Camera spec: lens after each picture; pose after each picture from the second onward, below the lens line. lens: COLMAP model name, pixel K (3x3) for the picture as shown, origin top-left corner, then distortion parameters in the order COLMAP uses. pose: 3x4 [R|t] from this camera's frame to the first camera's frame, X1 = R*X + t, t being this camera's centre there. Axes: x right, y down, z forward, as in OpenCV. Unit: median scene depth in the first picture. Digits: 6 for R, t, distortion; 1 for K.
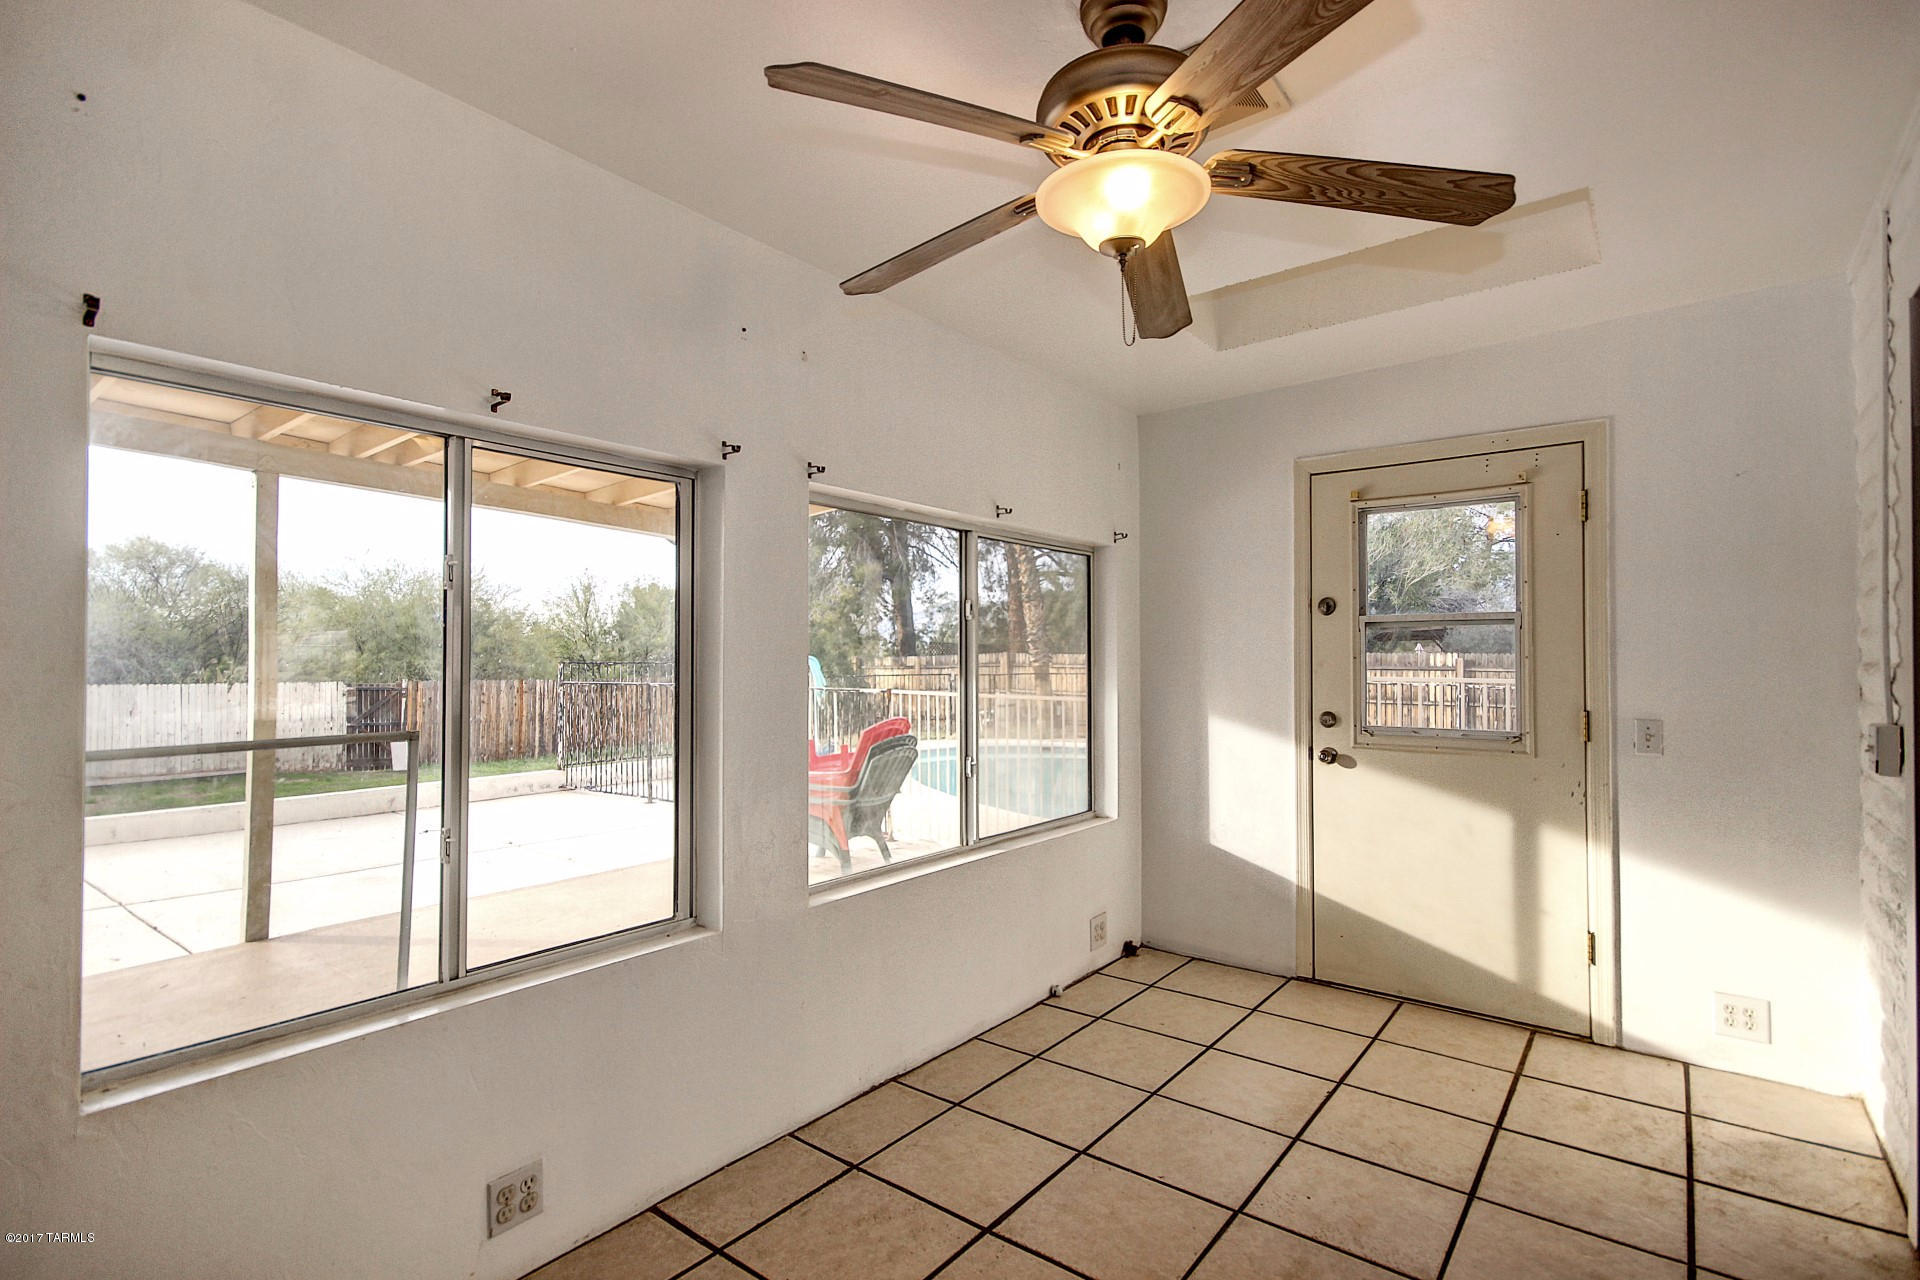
lens RADIAL K [[910.1, 0, 967.9], [0, 910.1, 647.6], [0, 0, 1]] dist [-0.003226, 0.000588]
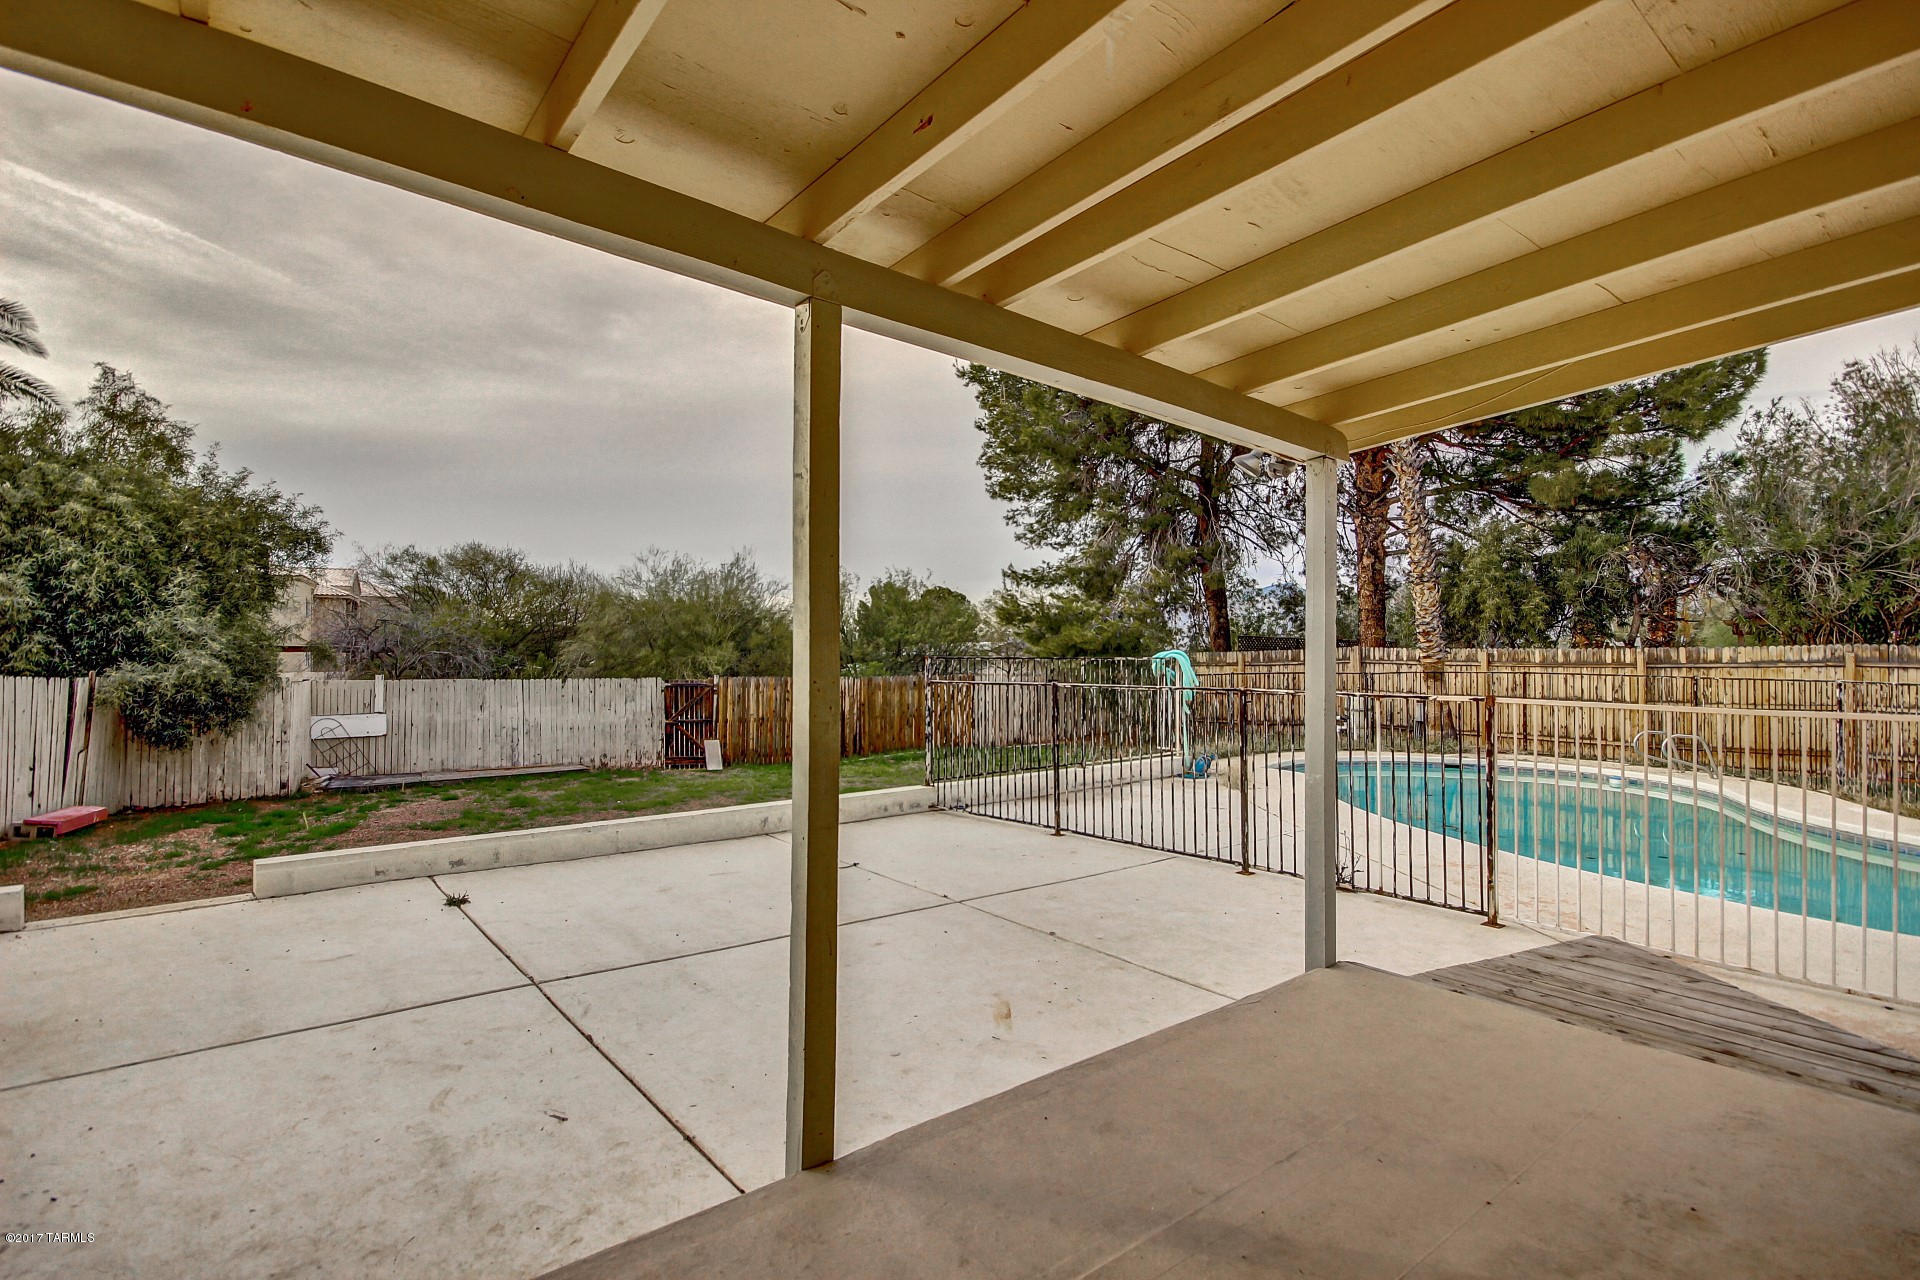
lens RADIAL K [[910.1, 0, 954.8], [0, 910.1, 638.8], [0, 0, 1]] dist [-0.003226, 0.000588]
pose [[0.970439, -0.004066, -0.241311, -0.138709], [0.002334, 0.999969, -0.007460, 0.003652], [0.241334, 0.006676, 0.970419, 0.120261]]
